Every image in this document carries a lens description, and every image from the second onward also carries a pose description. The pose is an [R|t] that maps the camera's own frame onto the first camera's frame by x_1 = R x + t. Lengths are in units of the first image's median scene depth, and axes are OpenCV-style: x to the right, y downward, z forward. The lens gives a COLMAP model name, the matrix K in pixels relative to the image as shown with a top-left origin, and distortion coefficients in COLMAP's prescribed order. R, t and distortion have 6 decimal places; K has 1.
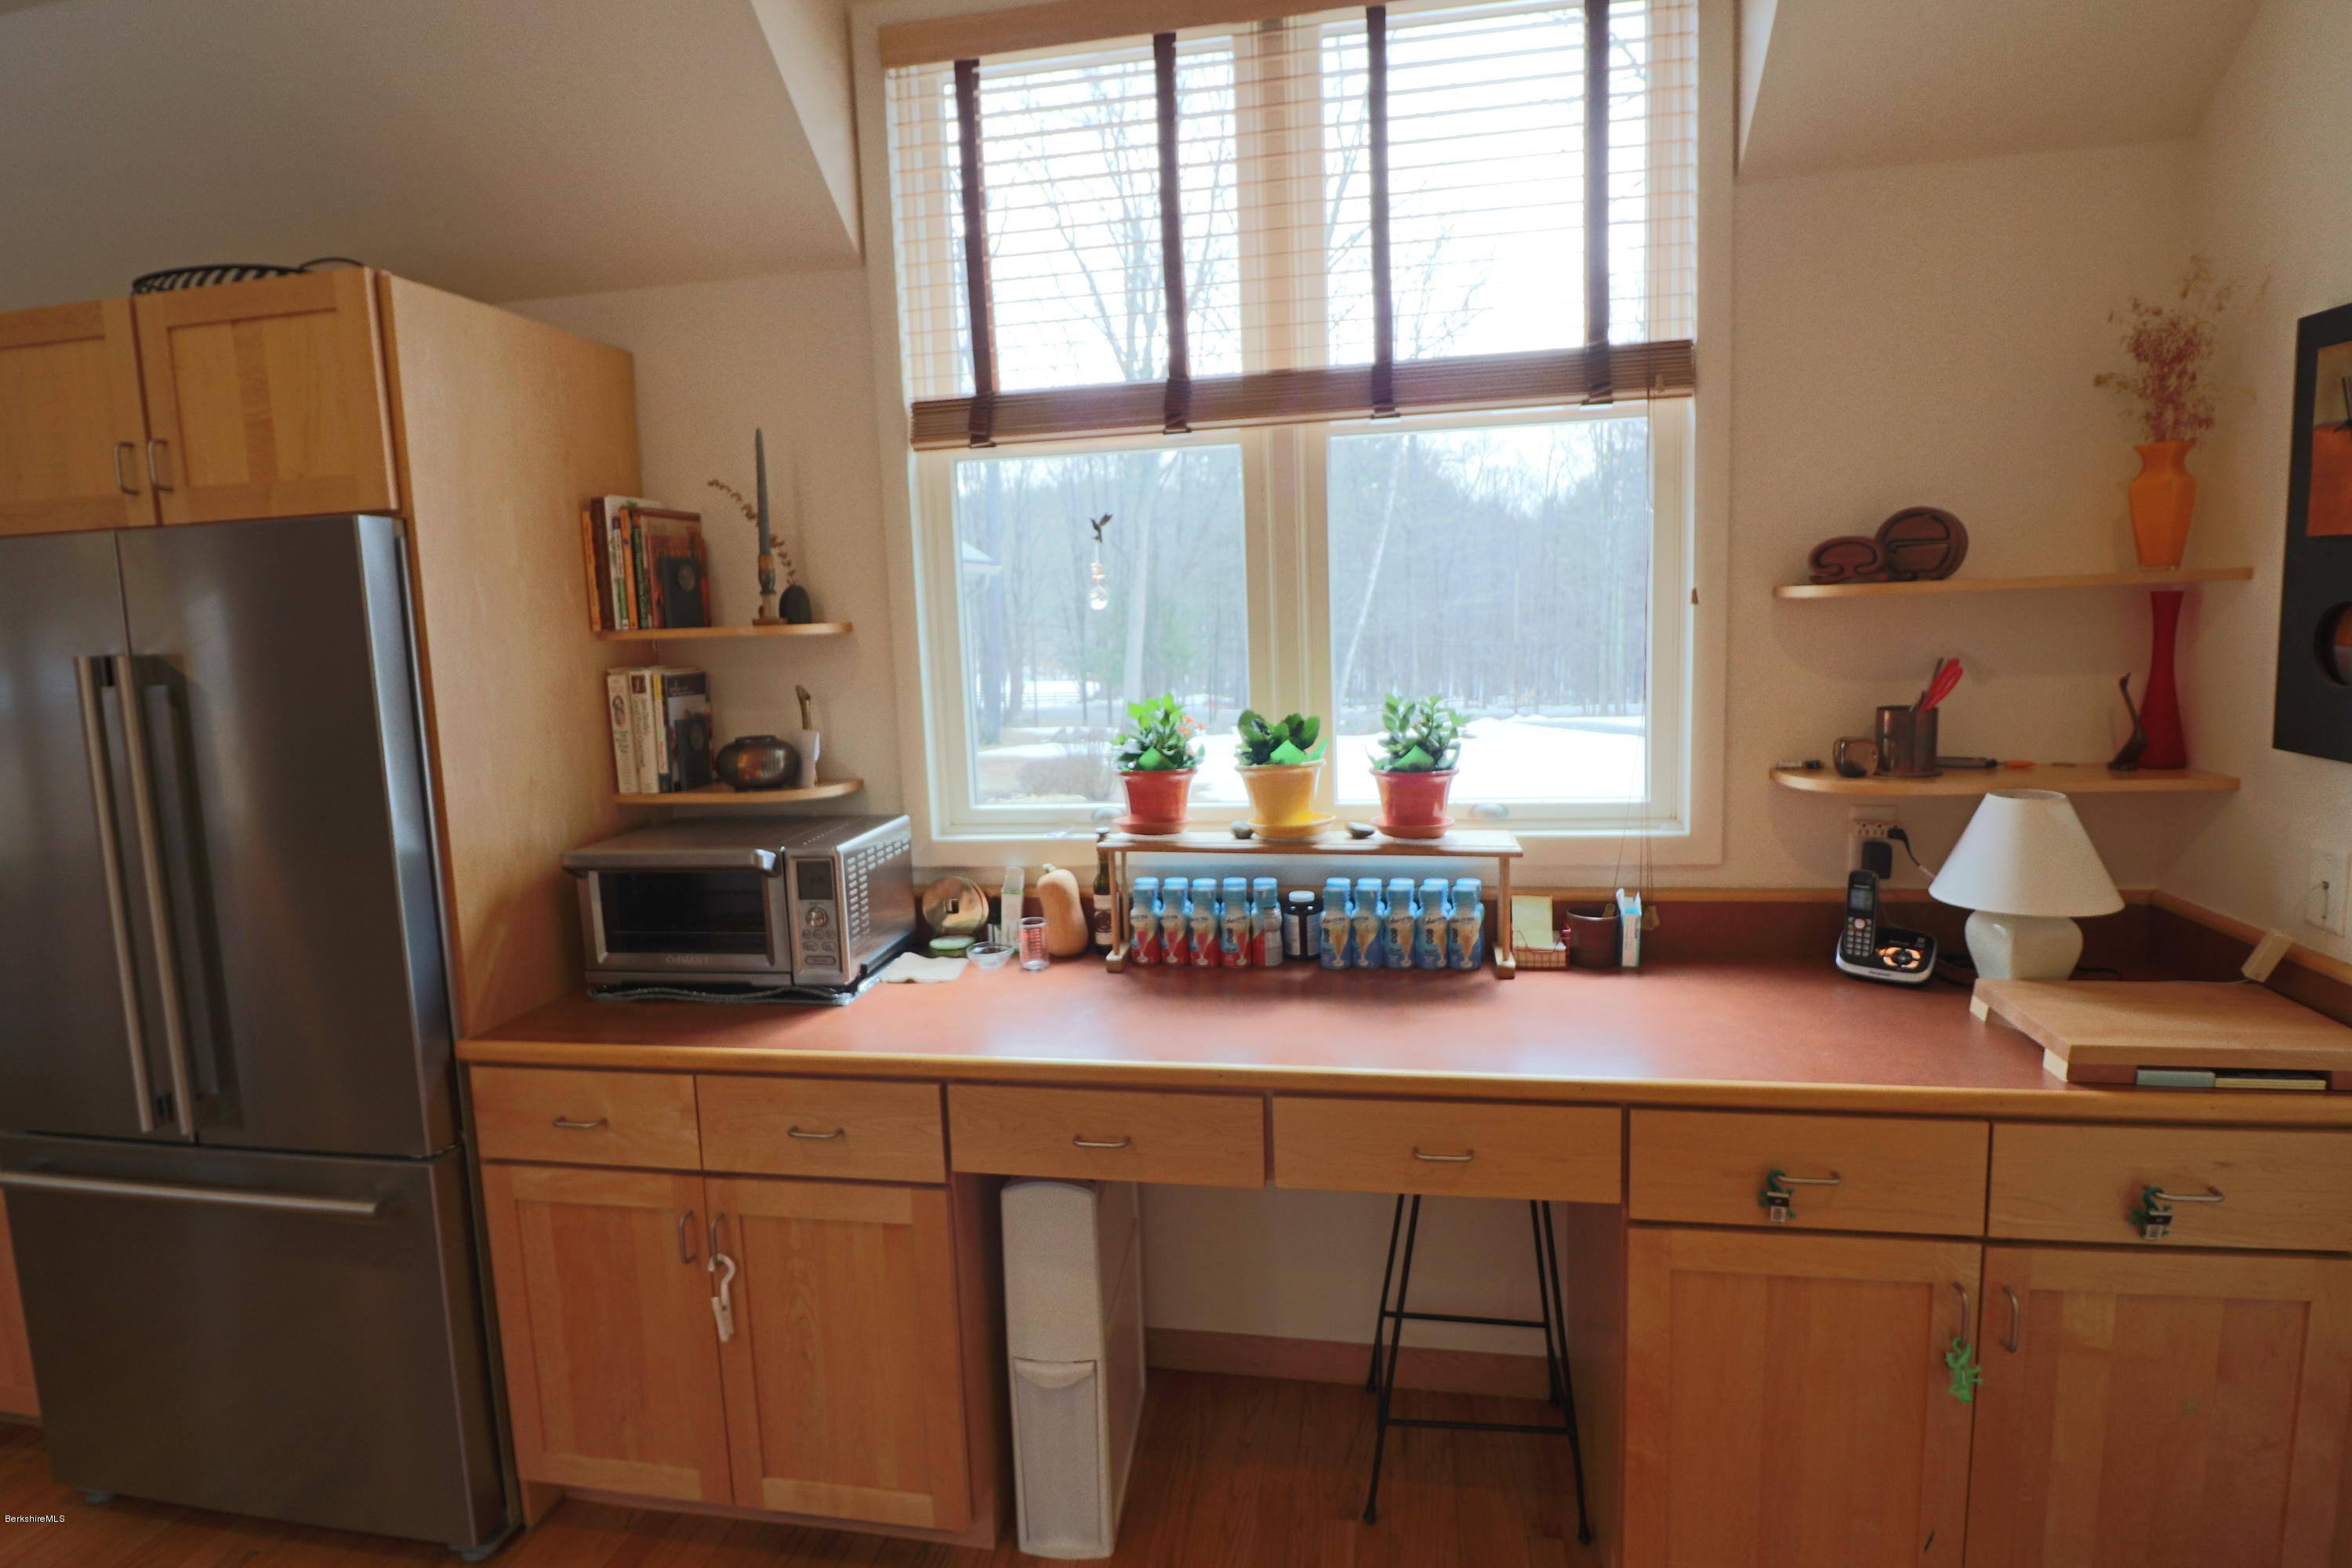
lens RADIAL K [[1207.3, 0, 1172.1], [0, 1207.3, 759.2], [0, 0, 1]] dist [0.000220, -0.017355]
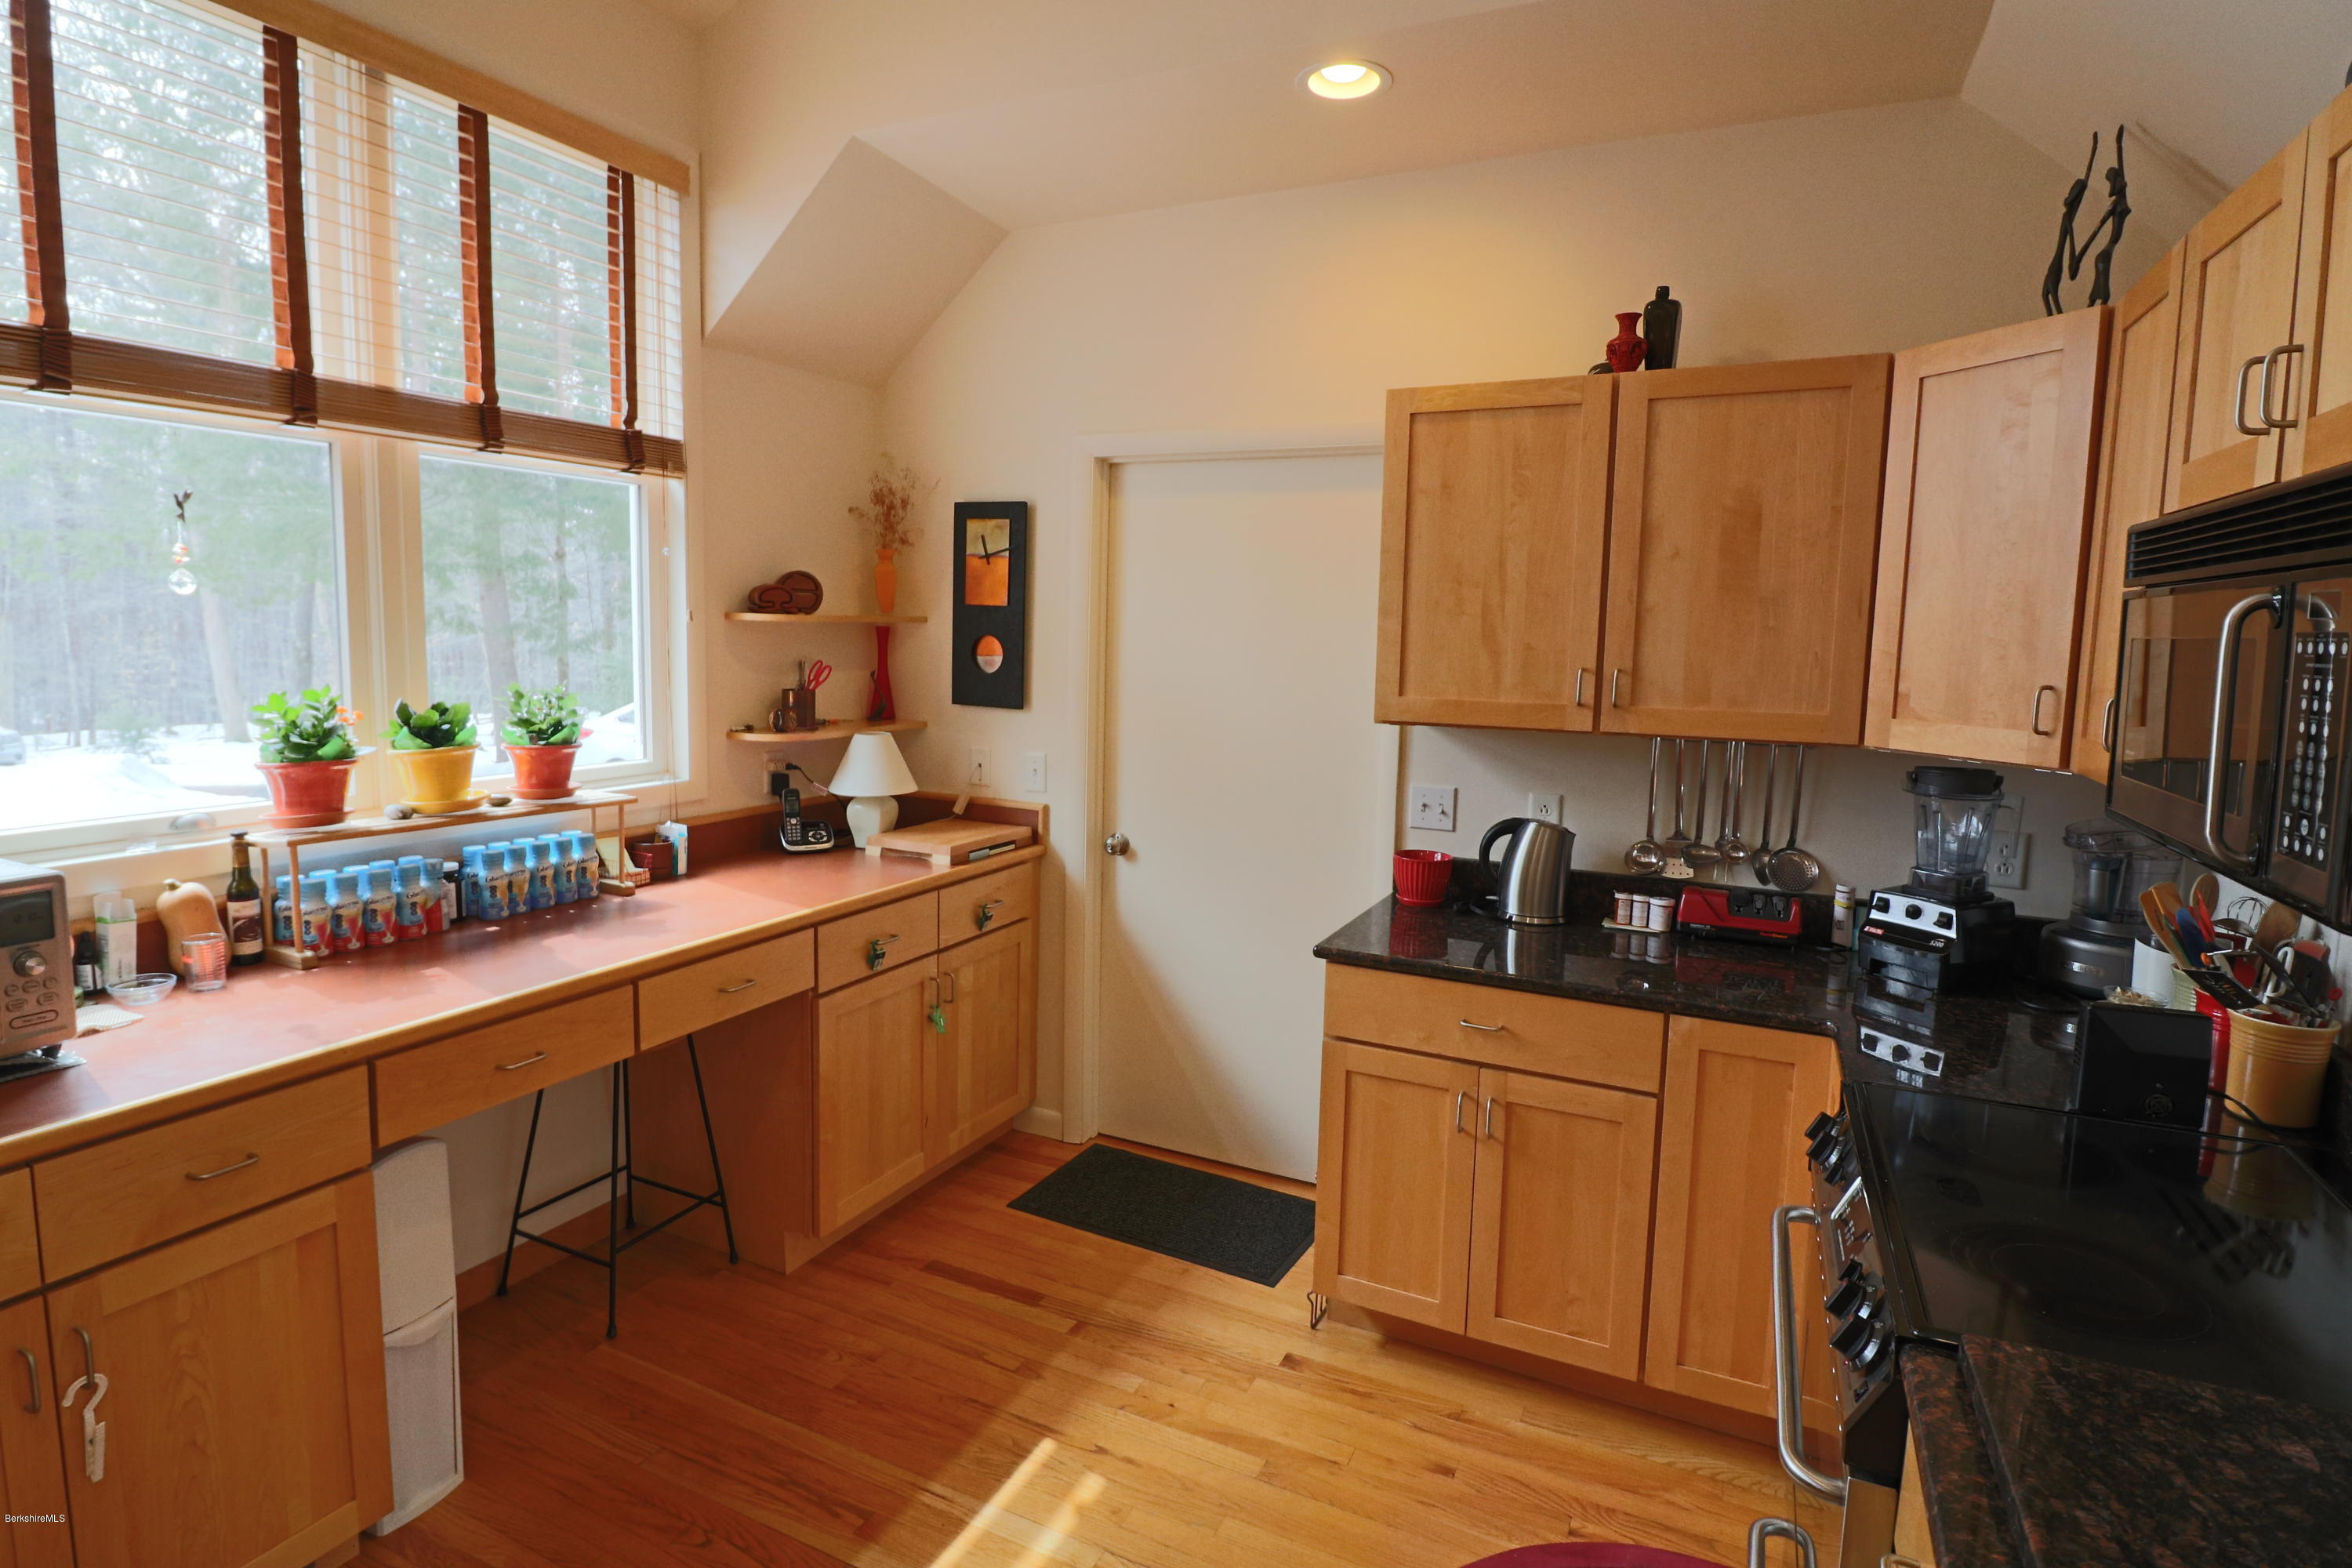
lens RADIAL K [[1207.3, 0, 1172.1], [0, 1207.3, 759.2], [0, 0, 1]] dist [0.000220, -0.017355]
pose [[0.258124, -0.061685, 0.964140, -0.846729], [0.080044, 0.995894, 0.042287, 0.023528], [-0.962790, 0.066258, 0.262002, 0.063001]]
